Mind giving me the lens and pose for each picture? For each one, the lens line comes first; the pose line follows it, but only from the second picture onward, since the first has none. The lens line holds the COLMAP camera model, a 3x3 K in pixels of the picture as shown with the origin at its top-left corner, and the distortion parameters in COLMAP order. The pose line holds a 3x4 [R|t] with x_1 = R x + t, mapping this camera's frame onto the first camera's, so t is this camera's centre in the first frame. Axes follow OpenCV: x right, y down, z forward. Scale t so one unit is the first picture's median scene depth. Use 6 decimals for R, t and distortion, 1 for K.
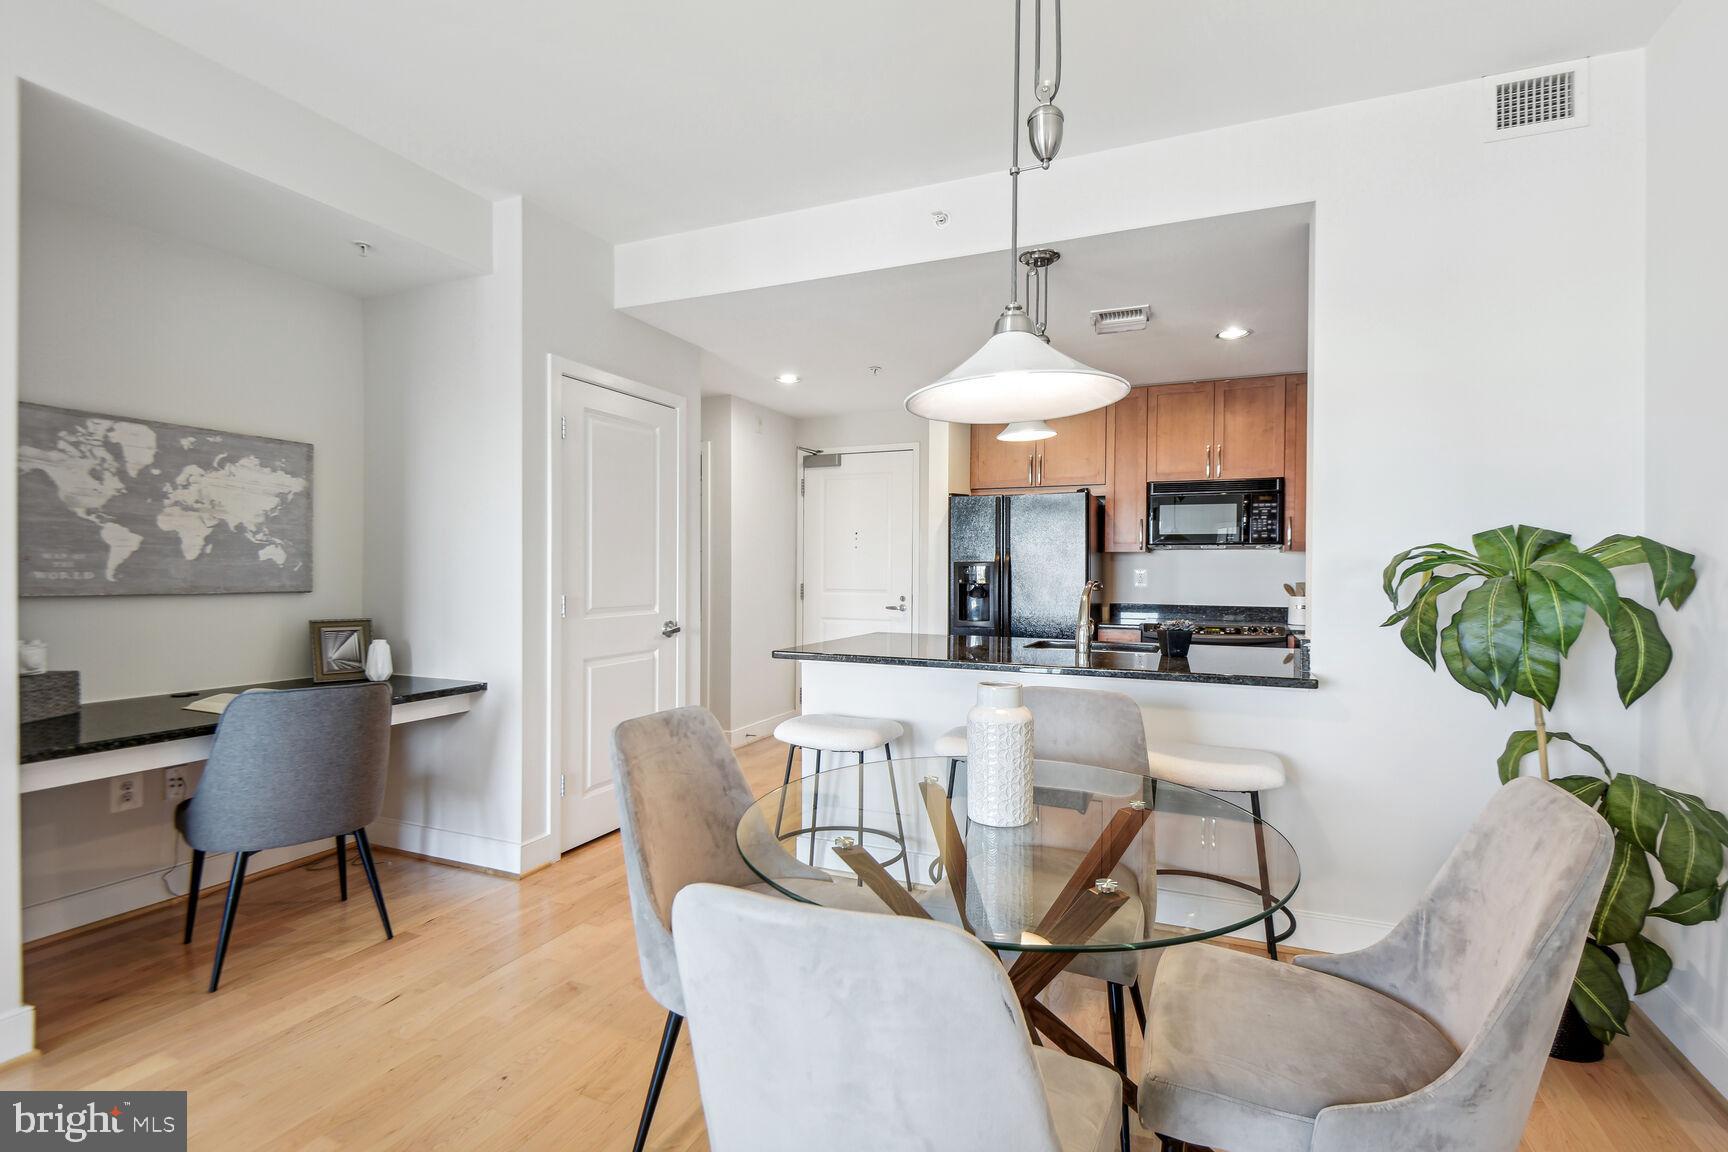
lens RADIAL K [[783.5, 0, 881.9], [0, 783.5, 576.7], [0, 0, 1]] dist [0.033125, -0.029486]
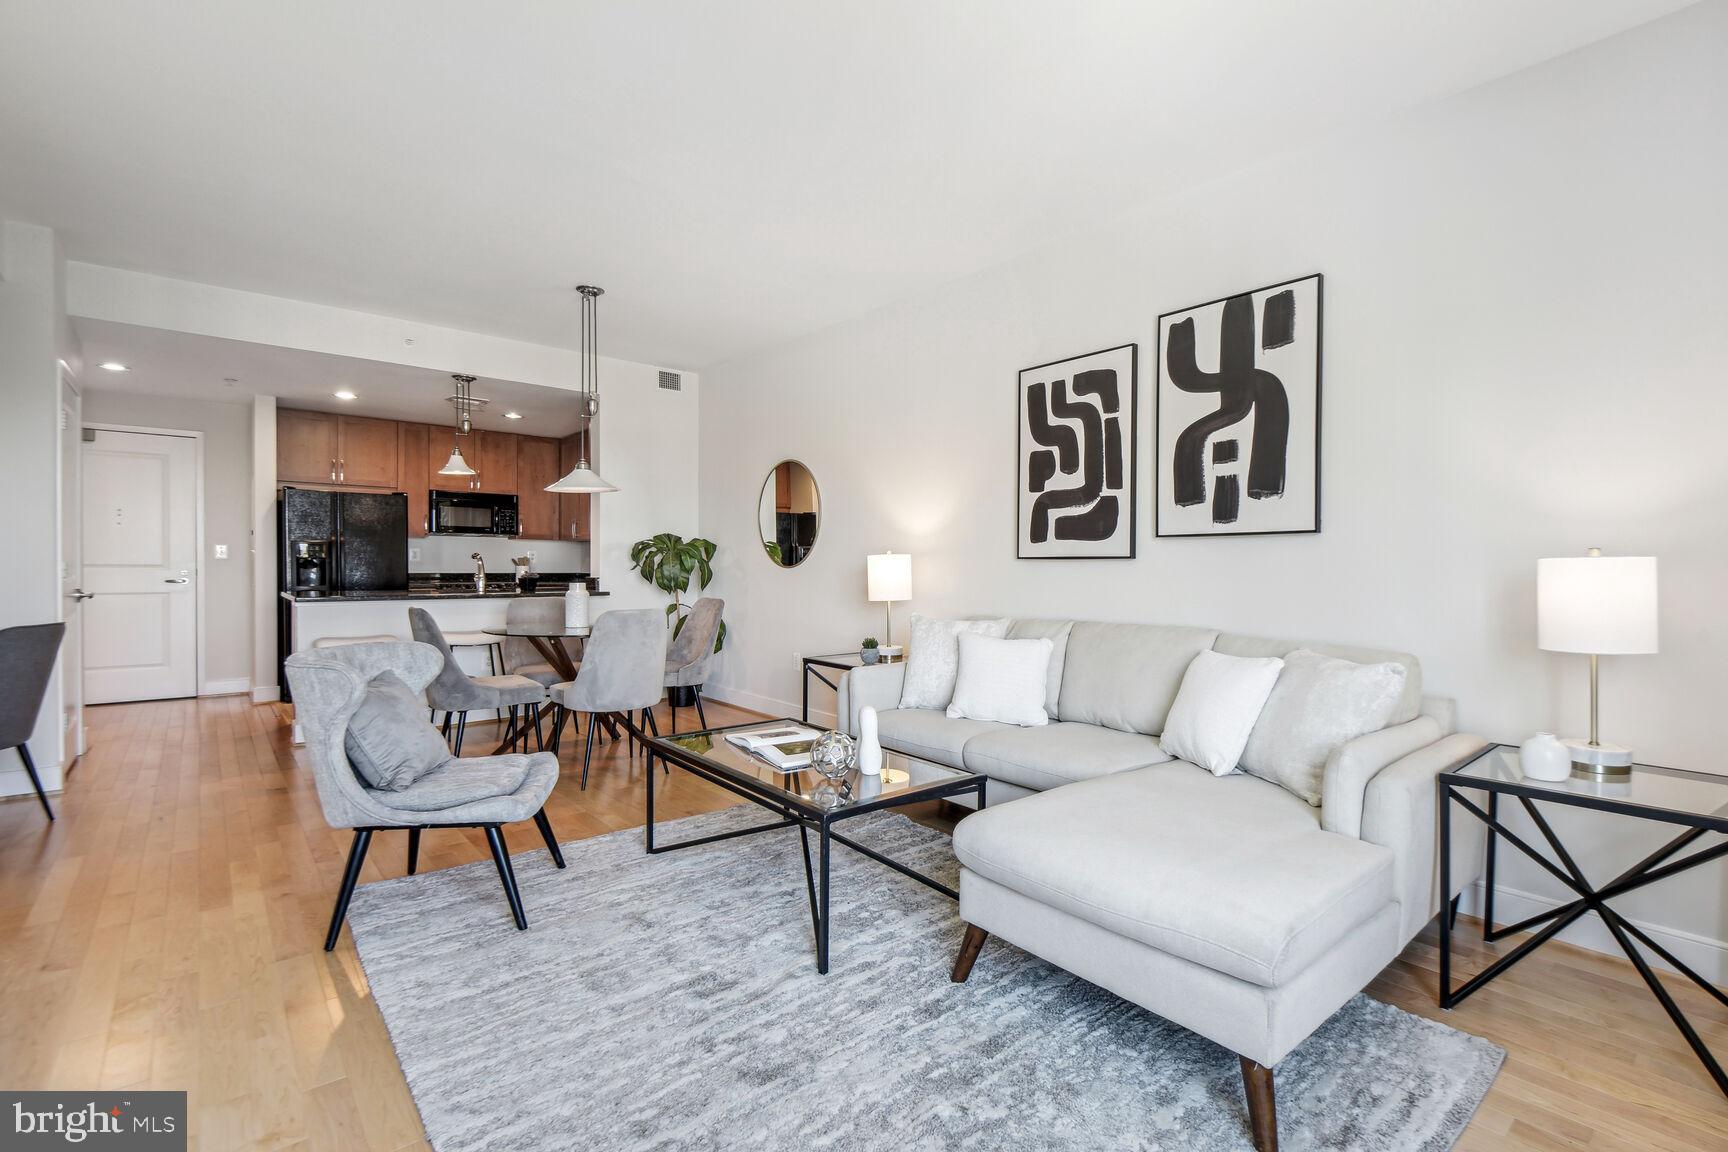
lens RADIAL K [[783.5, 0, 881.9], [0, 783.5, 576.7], [0, 0, 1]] dist [0.033125, -0.029486]
pose [[0.440648, -0.016062, 0.897536, -0.856792], [0.001336, 0.999851, 0.017236, 0.025930], [-0.897679, -0.006396, 0.440603, -0.575903]]
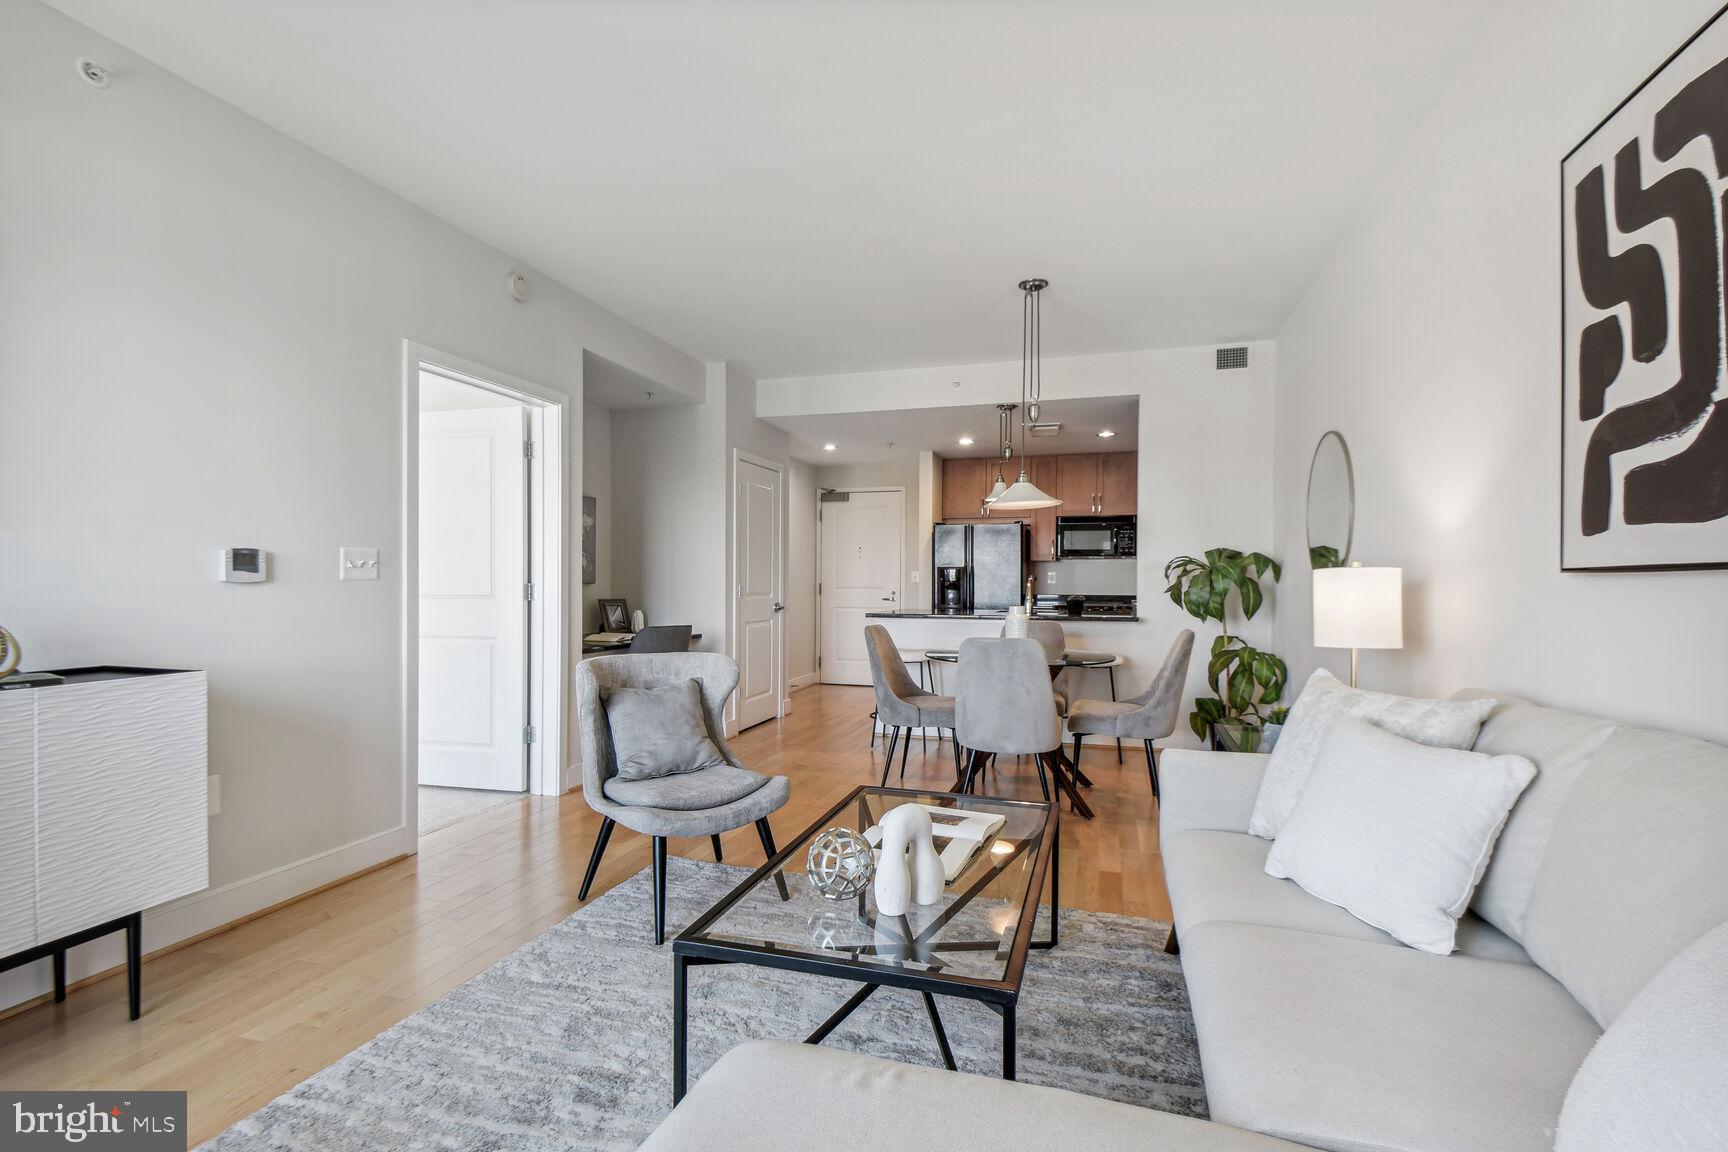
lens RADIAL K [[780.8, 0, 874.2], [0, 780.8, 587.7], [0, 0, 1]] dist [0.022919, -0.018901]
pose [[0.993788, -0.004112, 0.111215, -0.275739], [0.004037, 0.999991, 0.000893, 0.027450], [-0.111218, -0.000439, 0.993796, -0.708208]]
